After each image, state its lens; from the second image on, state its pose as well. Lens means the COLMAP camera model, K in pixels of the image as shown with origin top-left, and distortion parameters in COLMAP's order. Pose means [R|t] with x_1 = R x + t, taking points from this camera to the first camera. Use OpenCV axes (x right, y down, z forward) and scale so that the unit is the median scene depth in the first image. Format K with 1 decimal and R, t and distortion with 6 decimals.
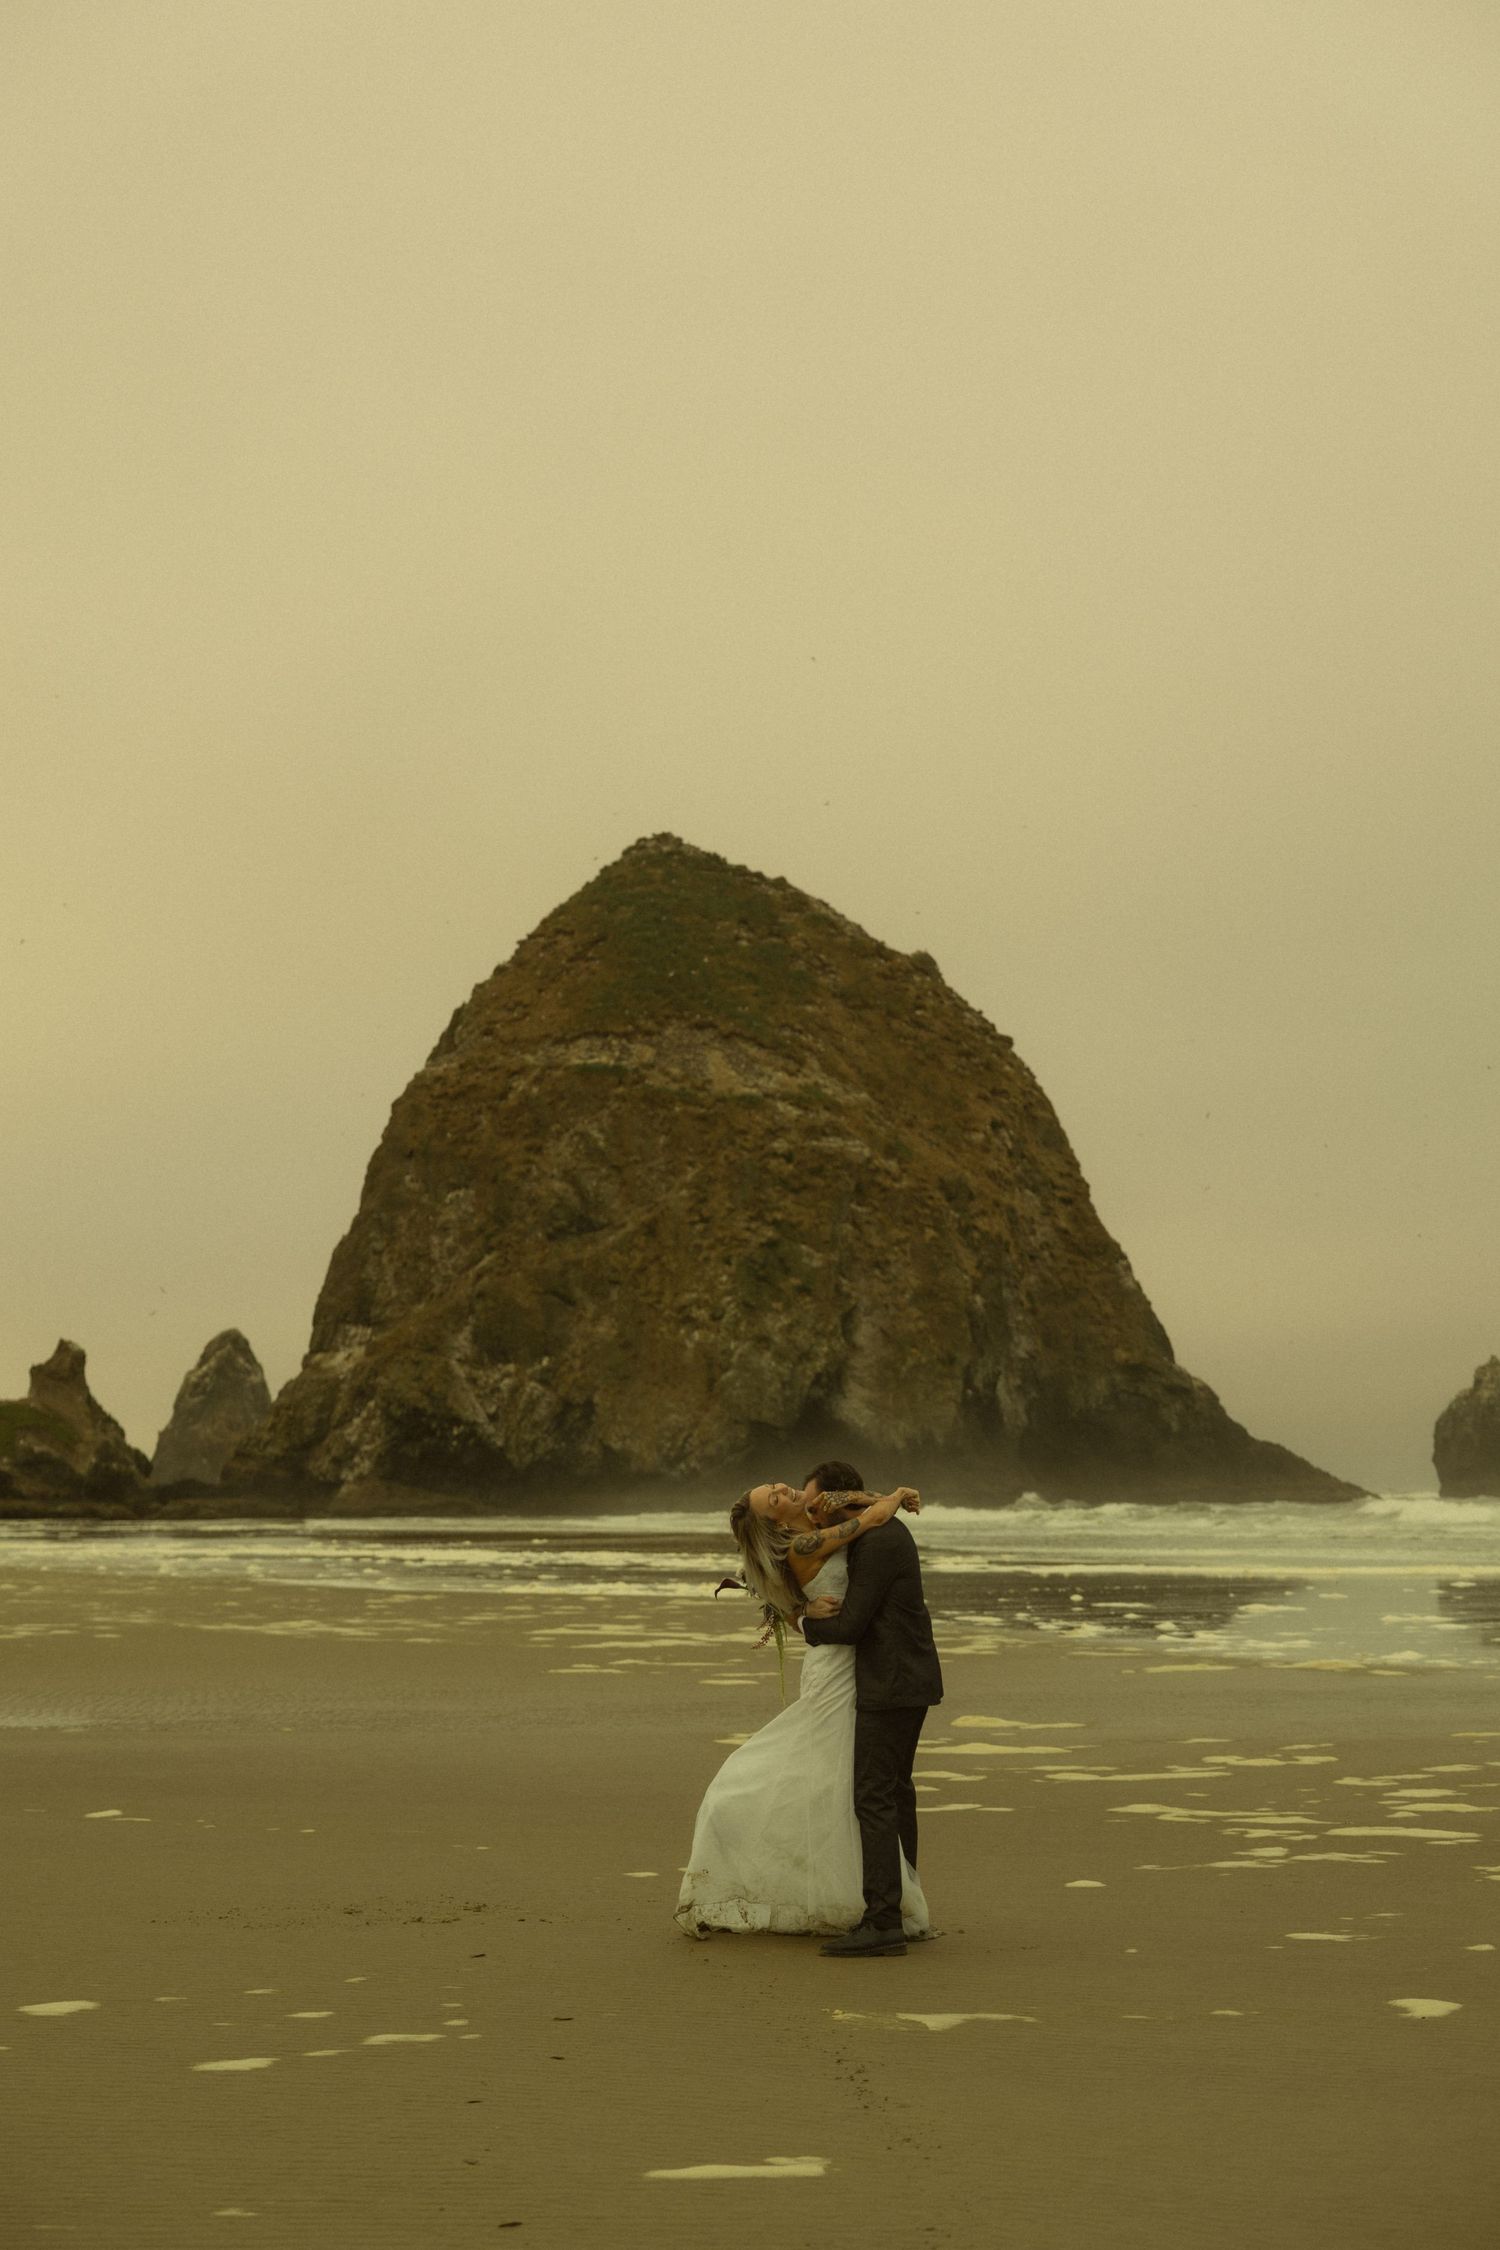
lens RADIAL K [[3299.3, 0, 750.7], [0, 3299.3, 1099.8], [0, 0, 1]] dist [0.010451, -0.009475]
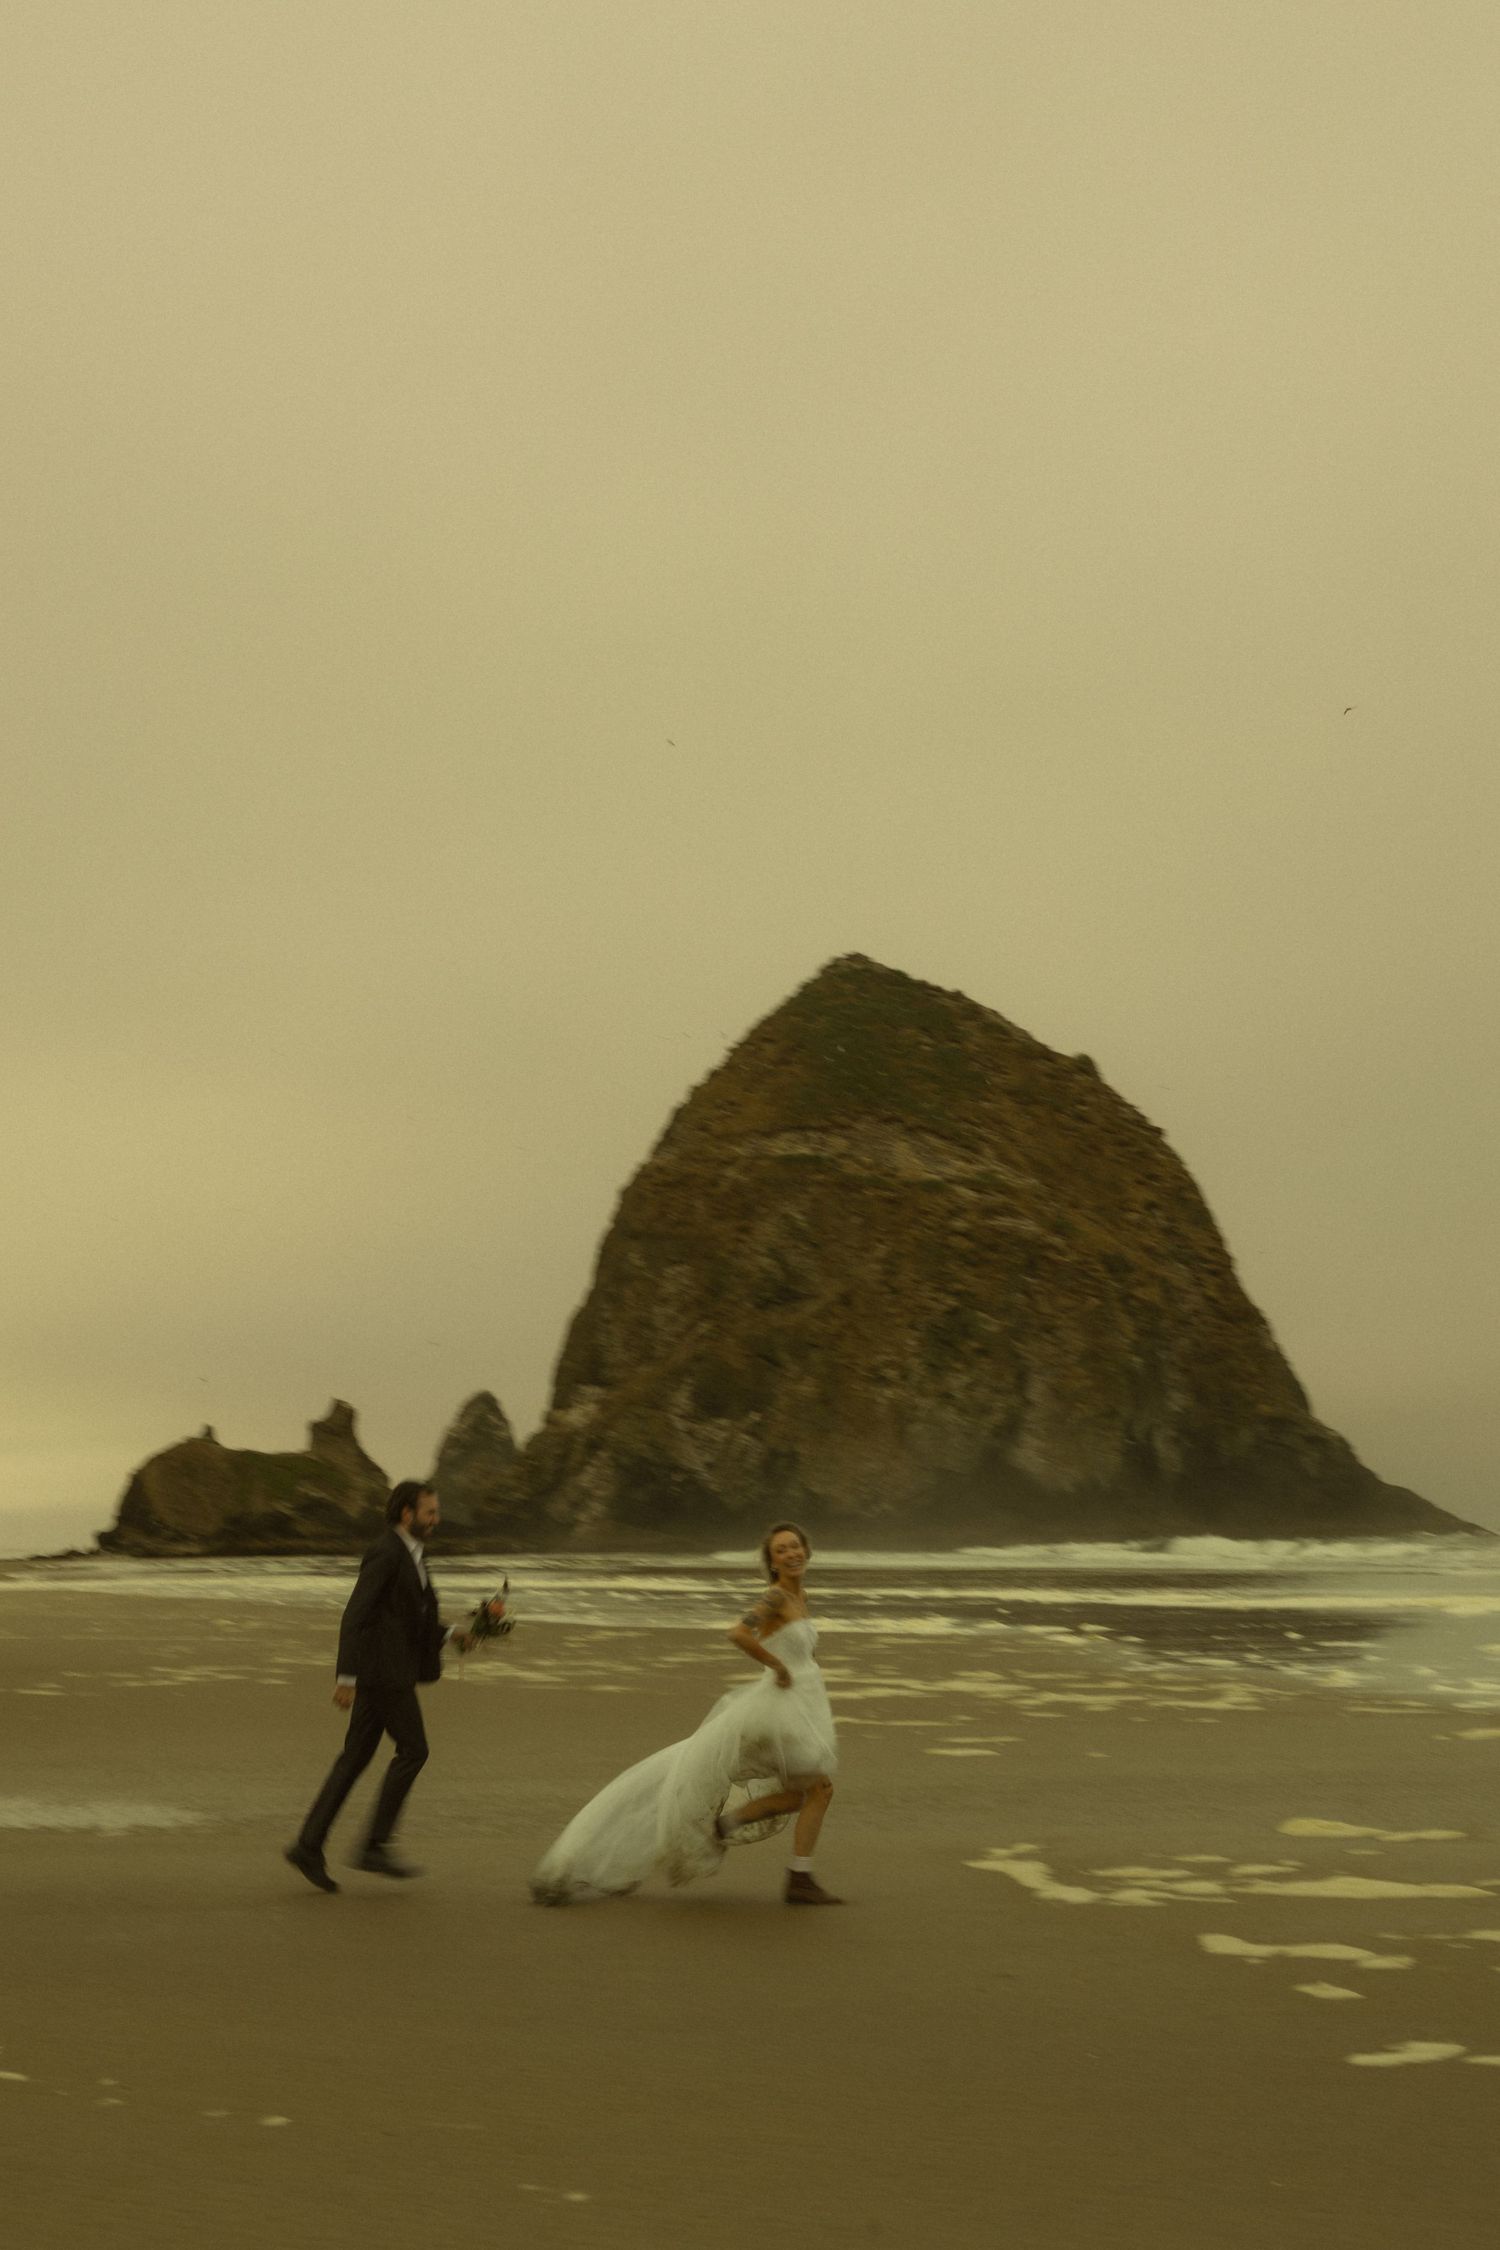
lens RADIAL K [[2817.0, 0, 750.0], [0, 2817.0, 1125.0], [0, 0, 1]] dist [-0.008113, 0.035538]
pose [[0.997956, -0.010013, -0.063109, -0.001603], [0.008415, 0.999638, -0.025543, 0.003673], [0.063342, 0.024960, 0.997680, 0.028569]]
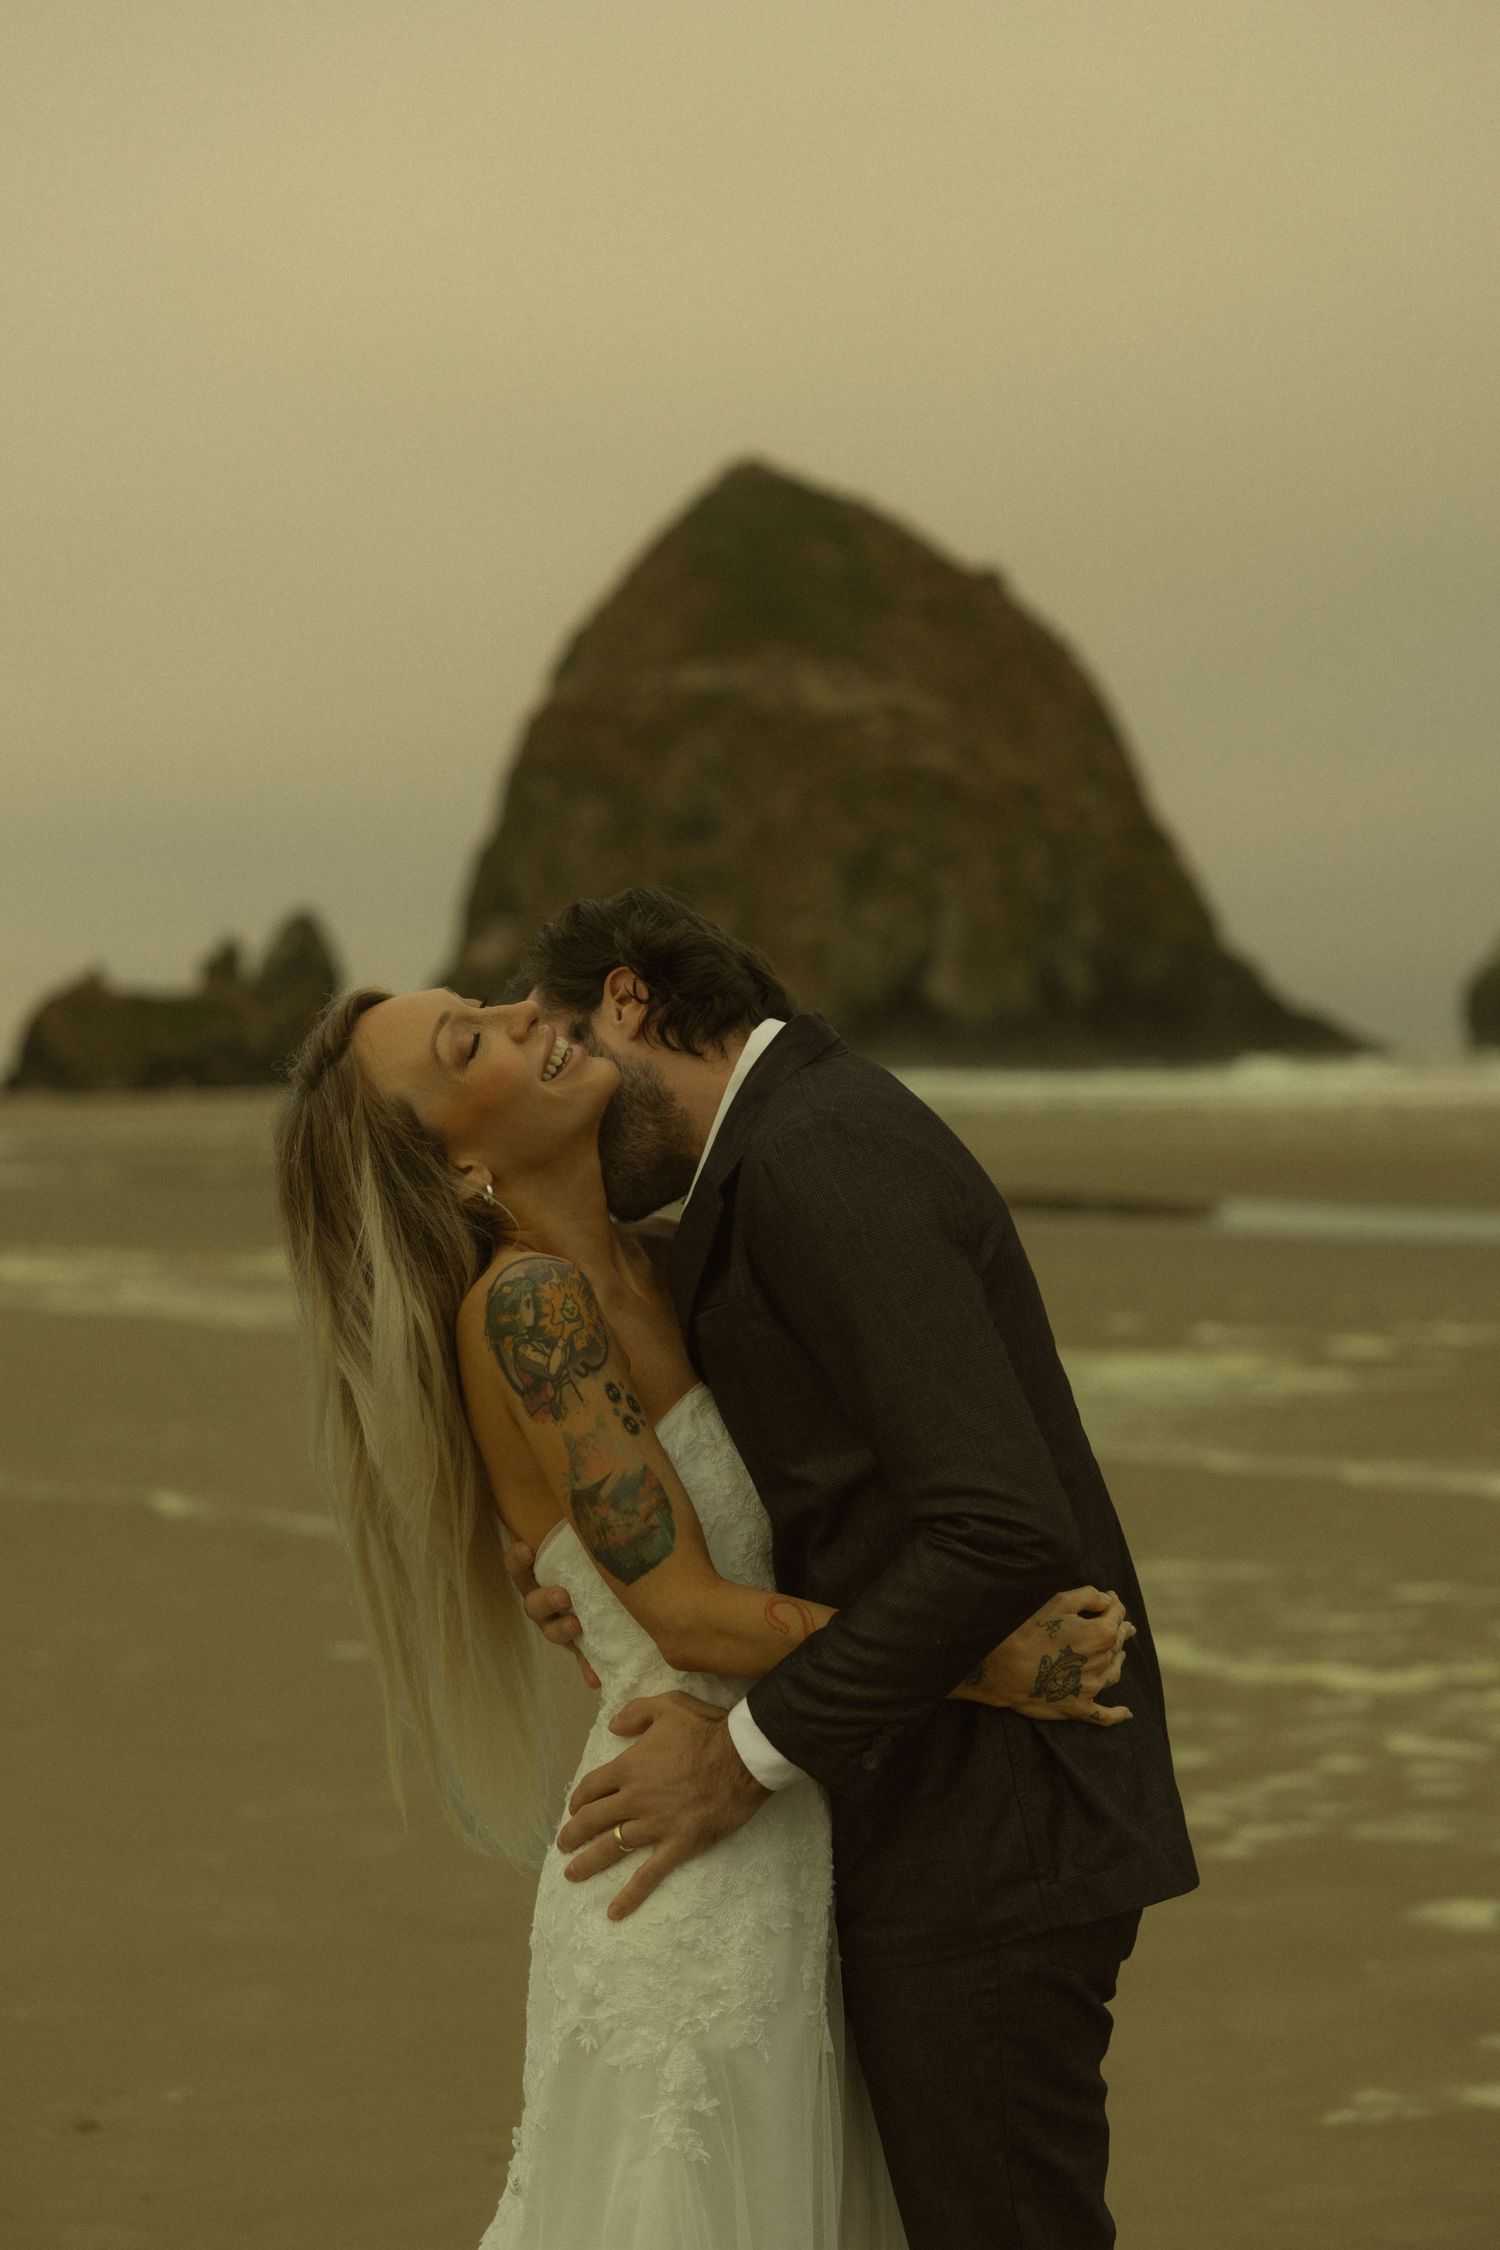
lens RADIAL K [[4284.6, 0, 806.3], [0, 4284.6, 1125.7], [0, 0, 1]] dist [-0.044351, -0.113103]
pose [[0.999737, -0.017076, 0.015311, -0.038025], [0.014857, 0.990750, 0.134885, -0.059040], [-0.017473, -0.134622, 0.990743, -0.472536]]
